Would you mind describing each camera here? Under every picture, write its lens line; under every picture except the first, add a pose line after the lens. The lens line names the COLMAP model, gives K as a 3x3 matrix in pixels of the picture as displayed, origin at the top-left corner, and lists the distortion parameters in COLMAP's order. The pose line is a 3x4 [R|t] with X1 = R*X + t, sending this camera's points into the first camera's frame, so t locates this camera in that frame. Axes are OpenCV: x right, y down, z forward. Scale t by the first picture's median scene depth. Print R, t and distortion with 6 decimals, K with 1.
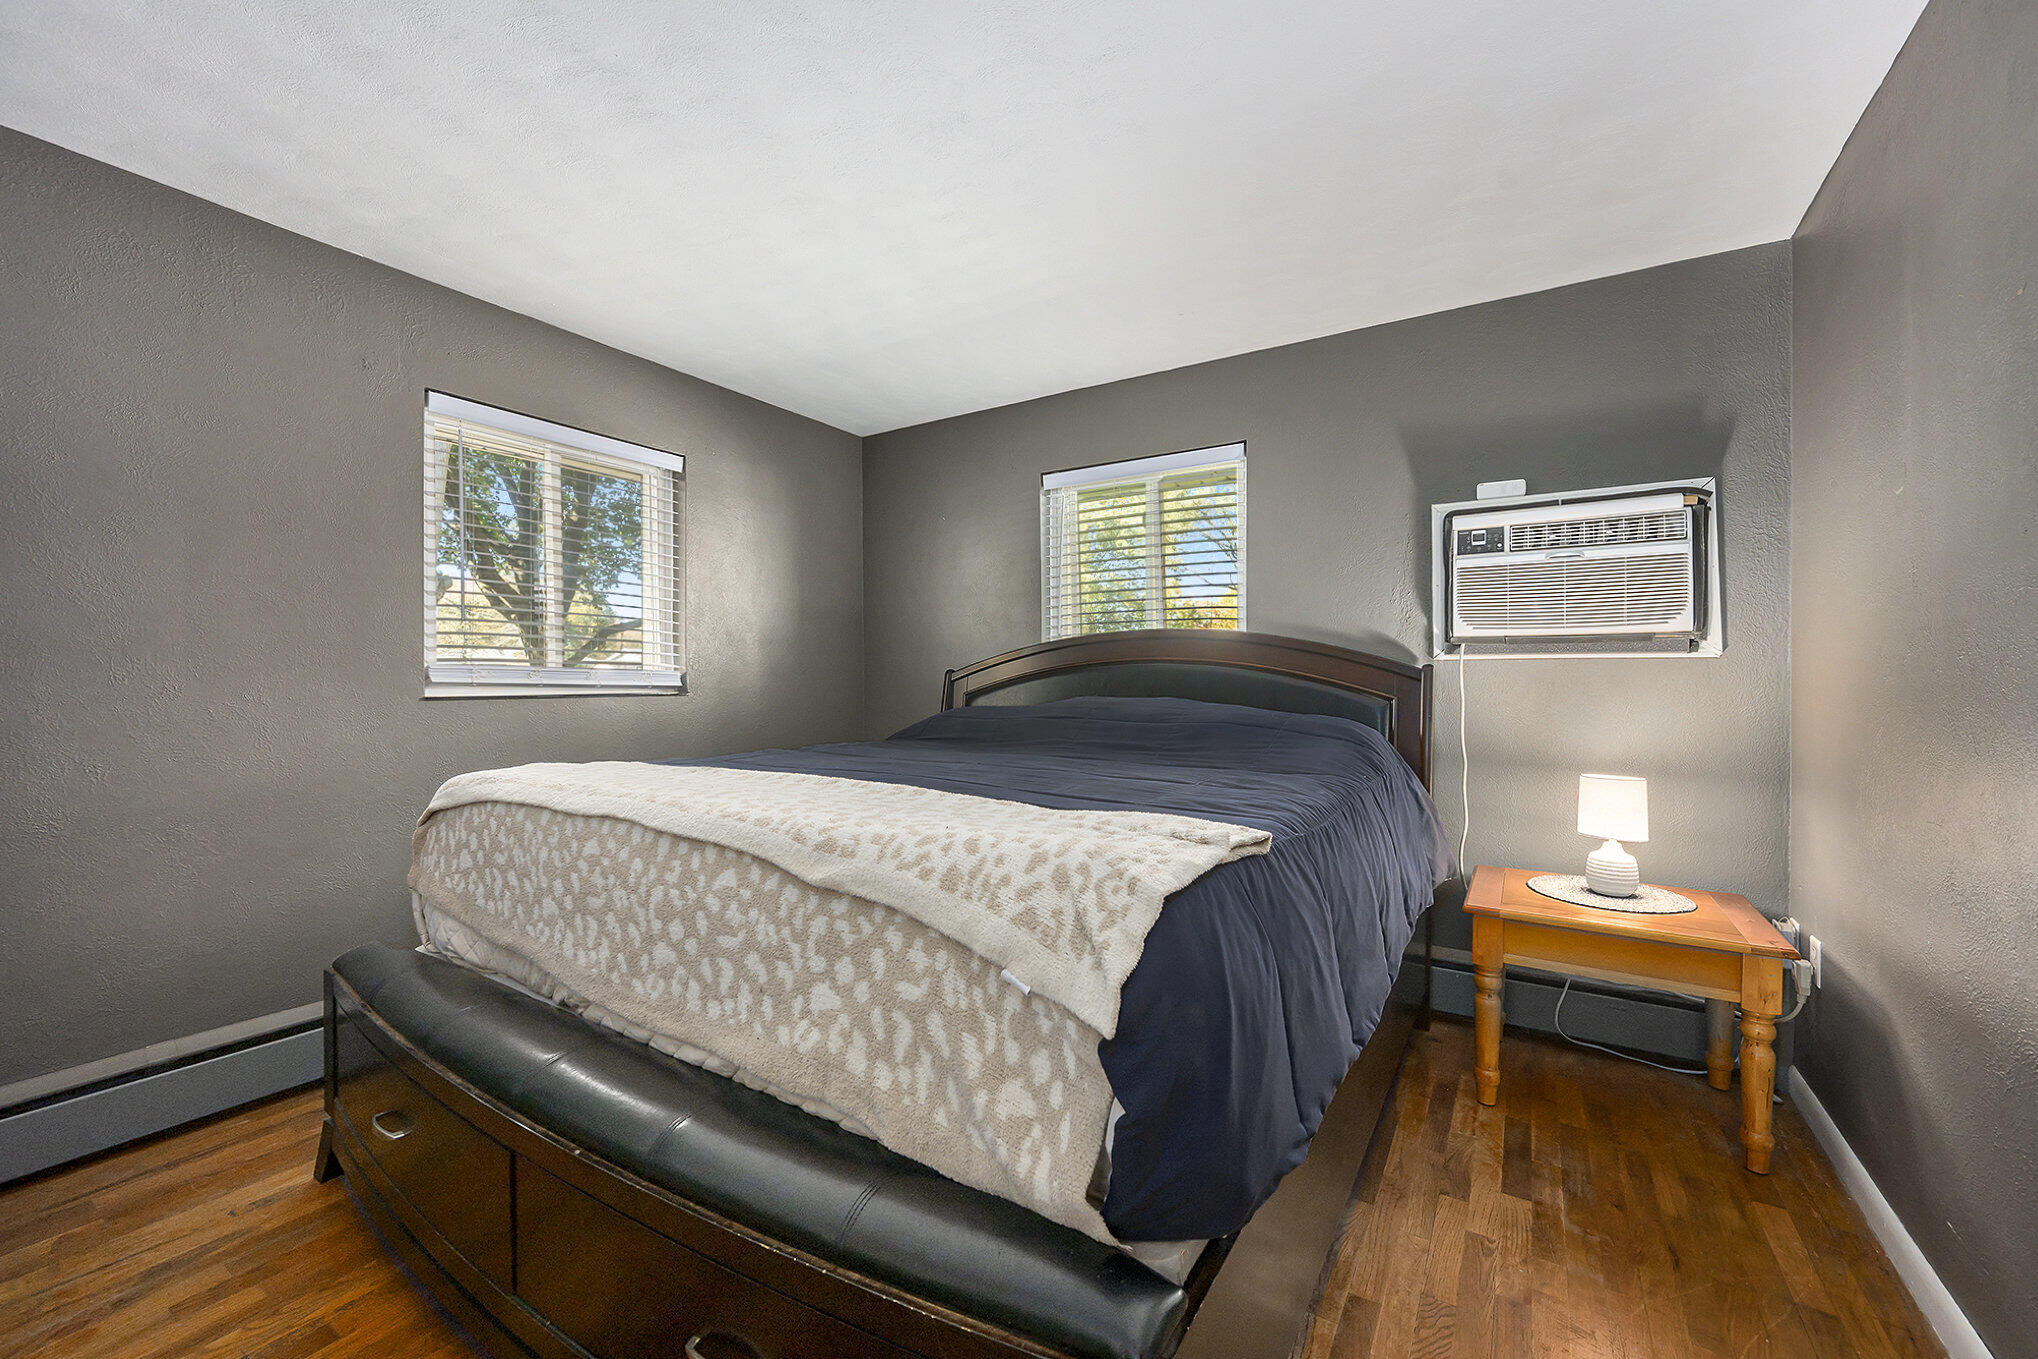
lens RADIAL K [[798.7, 0, 1006.7], [0, 798.7, 682.8], [0, 0, 1]] dist [-0.002530, 0.000858]
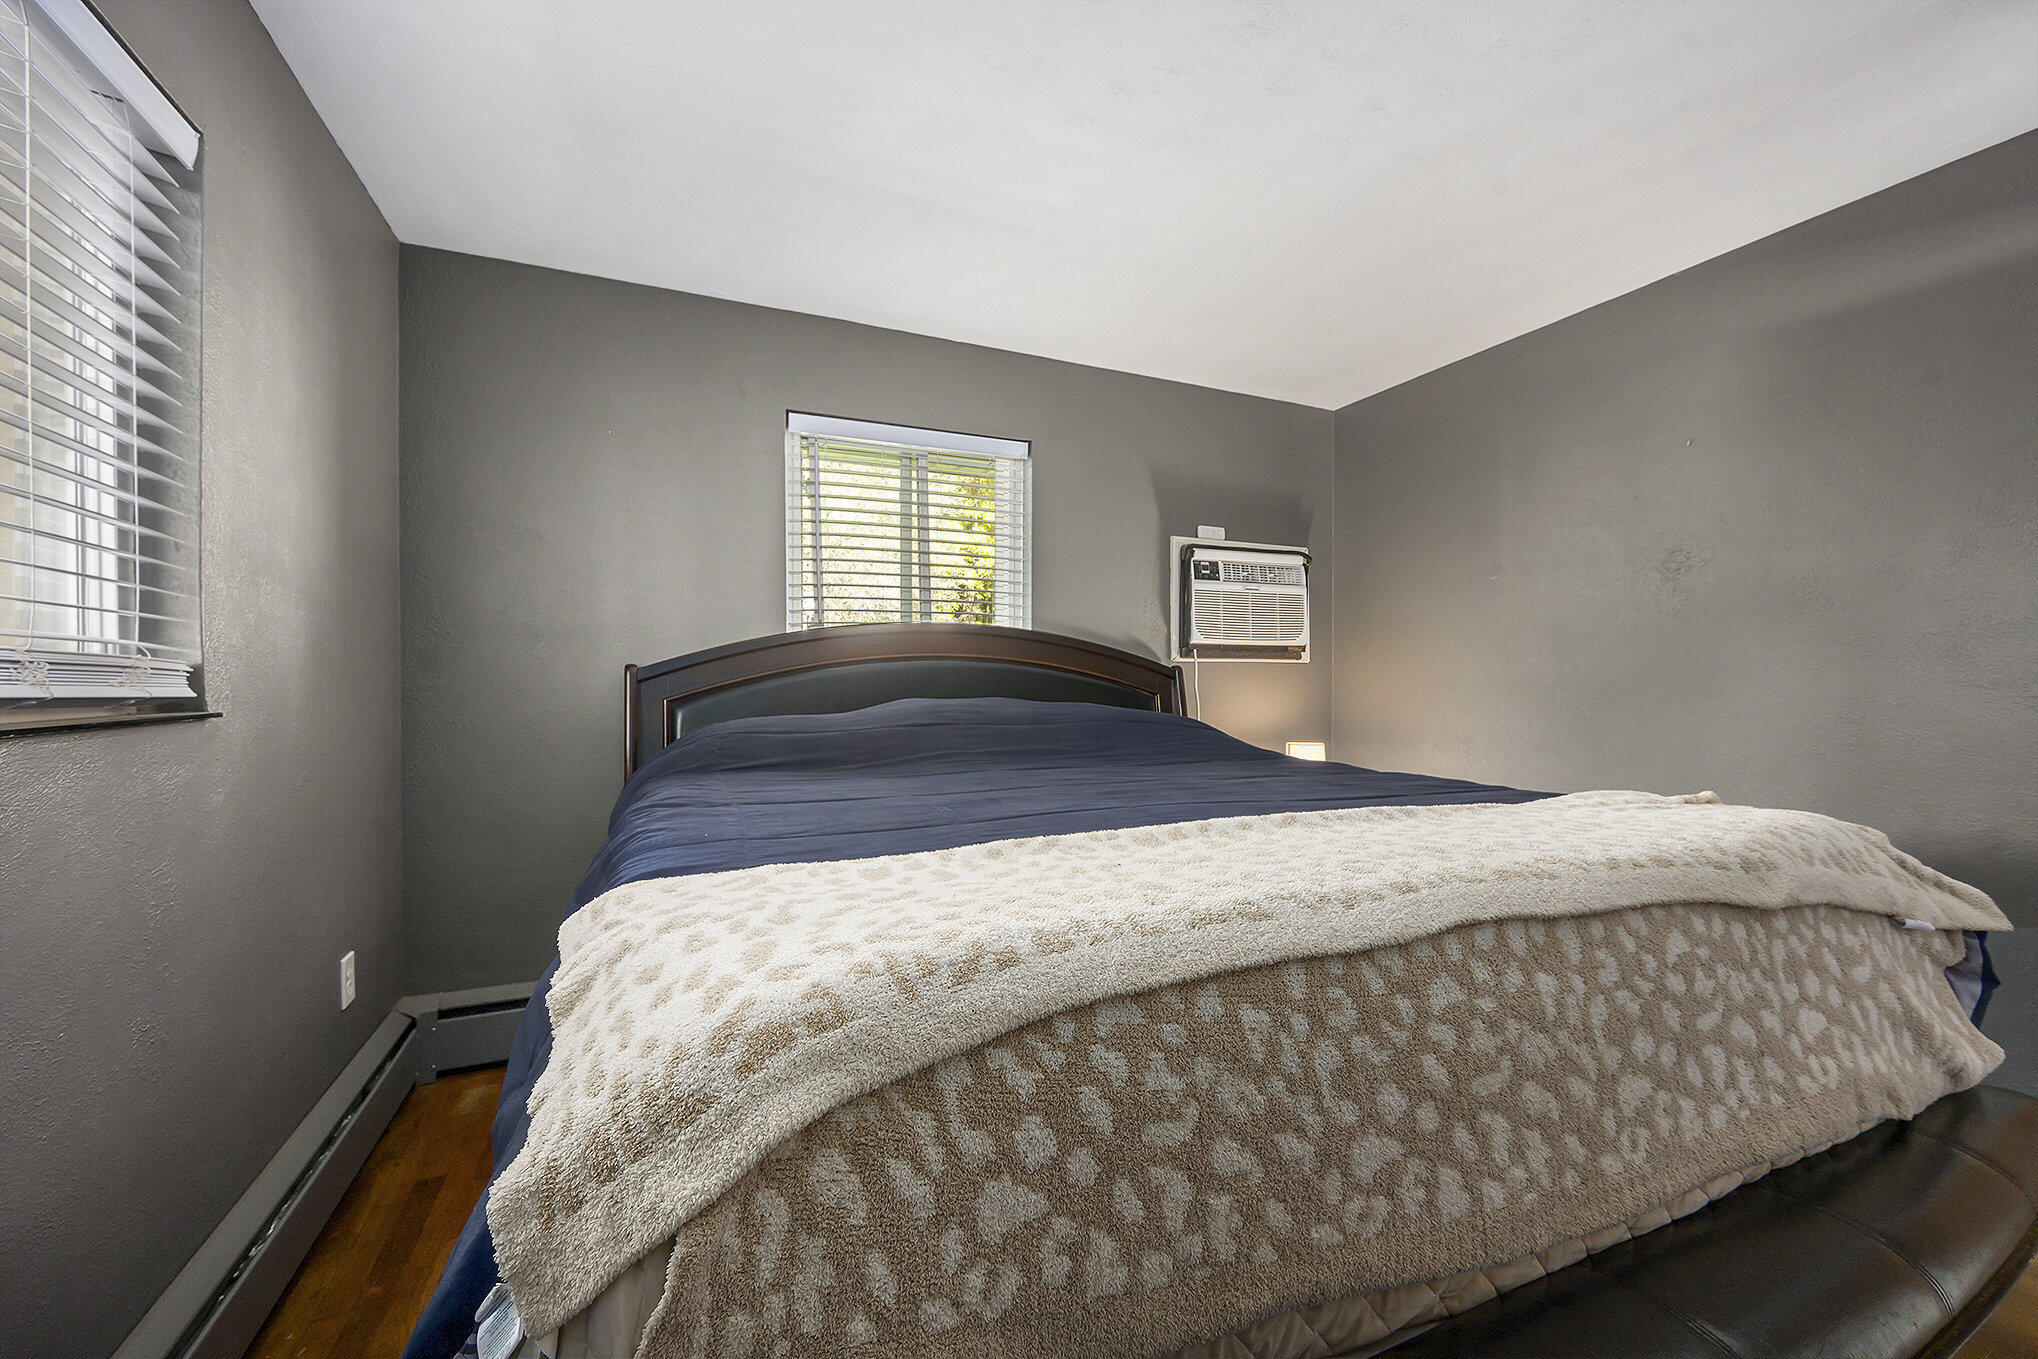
lens RADIAL K [[798.7, 0, 1014.4], [0, 798.7, 673.5], [0, 0, 1]] dist [-0.002530, 0.000858]
pose [[0.548961, 0.001031, 0.835847, -0.747346], [0.005194, 0.999976, -0.004645, -0.006533], [-0.835832, 0.006892, 0.548942, 0.622601]]
